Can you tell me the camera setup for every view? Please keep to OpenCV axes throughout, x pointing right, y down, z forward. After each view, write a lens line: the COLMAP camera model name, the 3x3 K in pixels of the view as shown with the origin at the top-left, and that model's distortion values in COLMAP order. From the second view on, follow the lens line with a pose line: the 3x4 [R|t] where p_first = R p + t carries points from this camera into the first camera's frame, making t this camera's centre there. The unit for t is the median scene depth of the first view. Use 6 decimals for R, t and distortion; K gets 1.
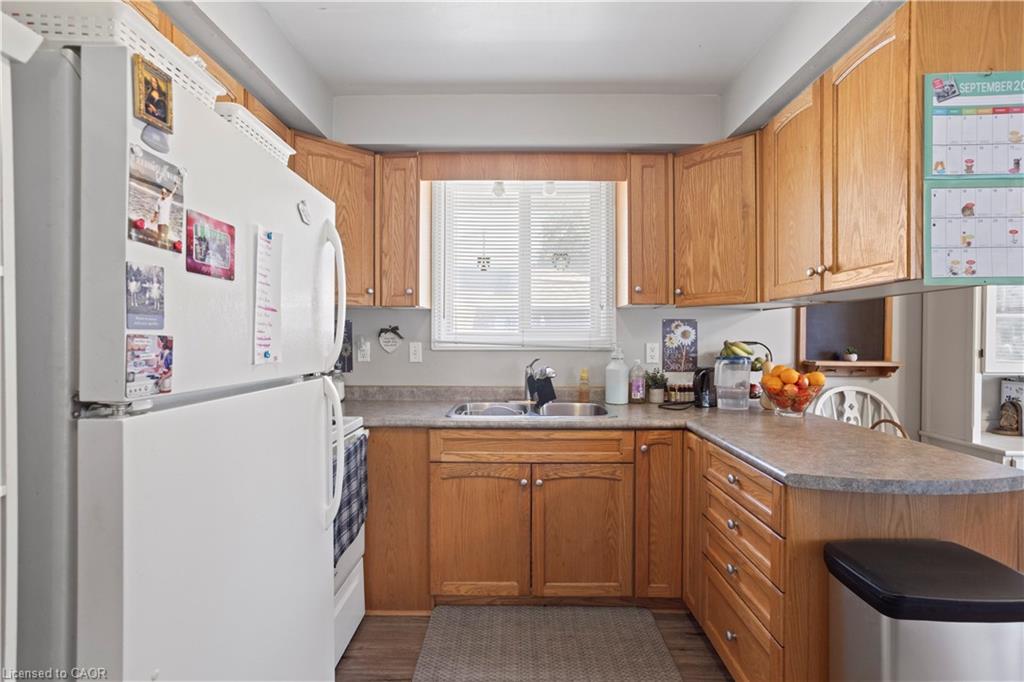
lens RADIAL K [[492.9, 0, 517.7], [0, 492.9, 345.7], [0, 0, 1]] dist [-0.038390, 0.015116]
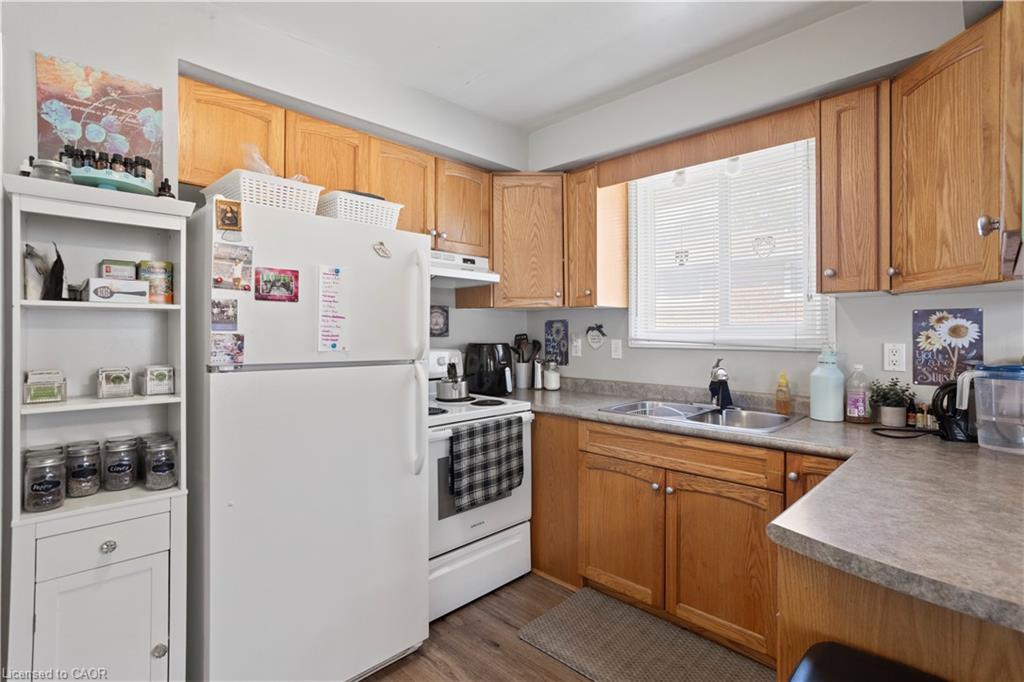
lens RADIAL K [[492.9, 0, 512.9], [0, 492.9, 337.7], [0, 0, 1]] dist [-0.038390, 0.015116]
pose [[0.708246, 0.005853, -0.705941, 0.466278], [-0.013148, 0.999902, -0.004901, -0.003346], [0.705843, 0.012753, 0.708253, 0.122990]]
